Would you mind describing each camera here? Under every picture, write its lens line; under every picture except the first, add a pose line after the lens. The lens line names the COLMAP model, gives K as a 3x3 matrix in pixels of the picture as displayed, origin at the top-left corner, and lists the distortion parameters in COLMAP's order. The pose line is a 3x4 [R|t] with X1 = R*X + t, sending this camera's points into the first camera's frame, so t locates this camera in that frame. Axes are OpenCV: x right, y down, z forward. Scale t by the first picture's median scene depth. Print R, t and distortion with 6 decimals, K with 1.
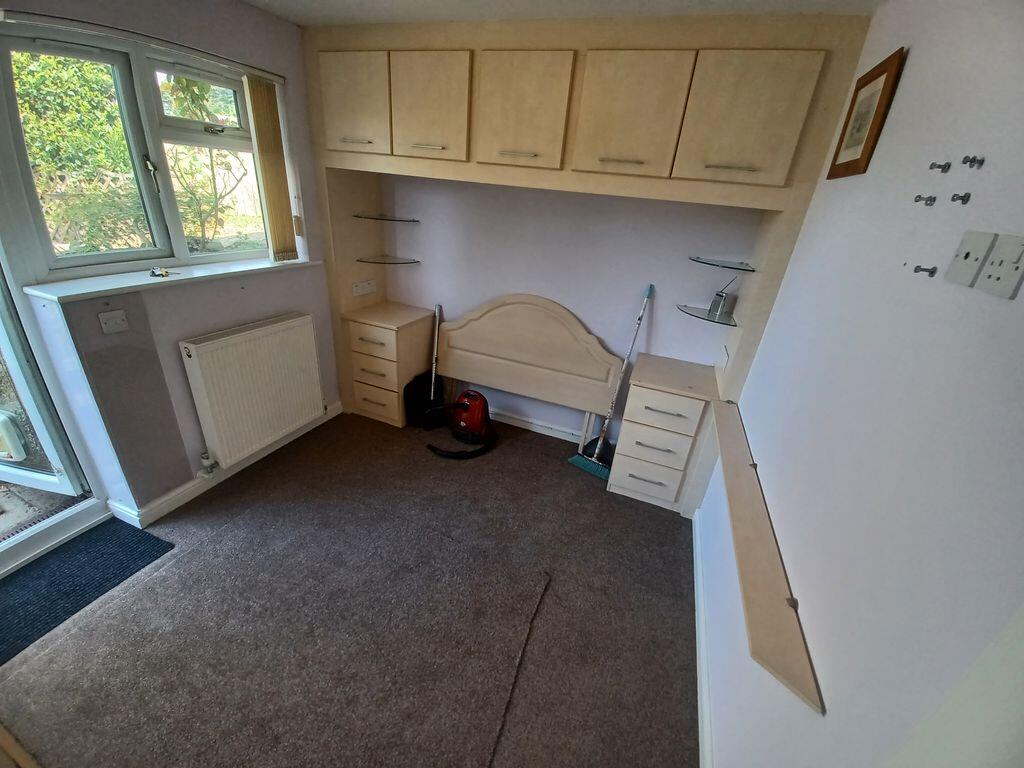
lens RADIAL K [[406.7, 0, 520.9], [0, 406.7, 384.4], [0, 0, 1]] dist [0.020987, -0.016678]
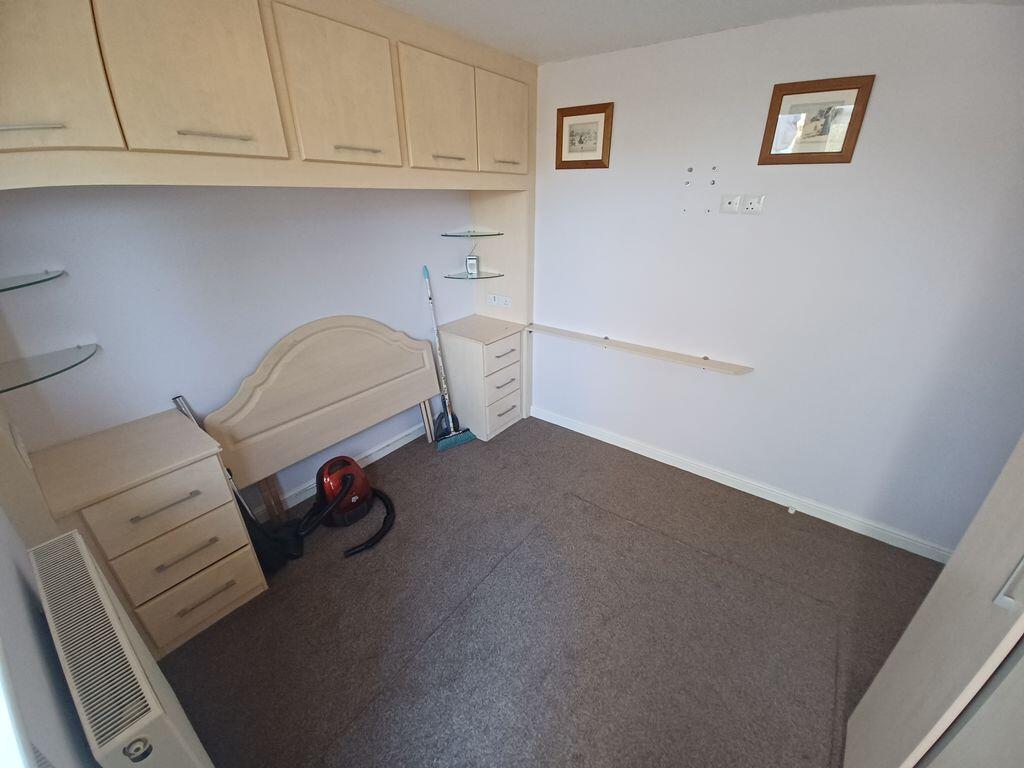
lens RADIAL K [[406.7, 0, 520.9], [0, 406.7, 384.4], [0, 0, 1]] dist [0.020987, -0.016678]
pose [[0.272533, -0.488921, 0.828663, -0.655451], [0.421223, 0.834972, 0.354110, -0.250769], [-0.865042, 0.252545, 0.433502, 0.371562]]
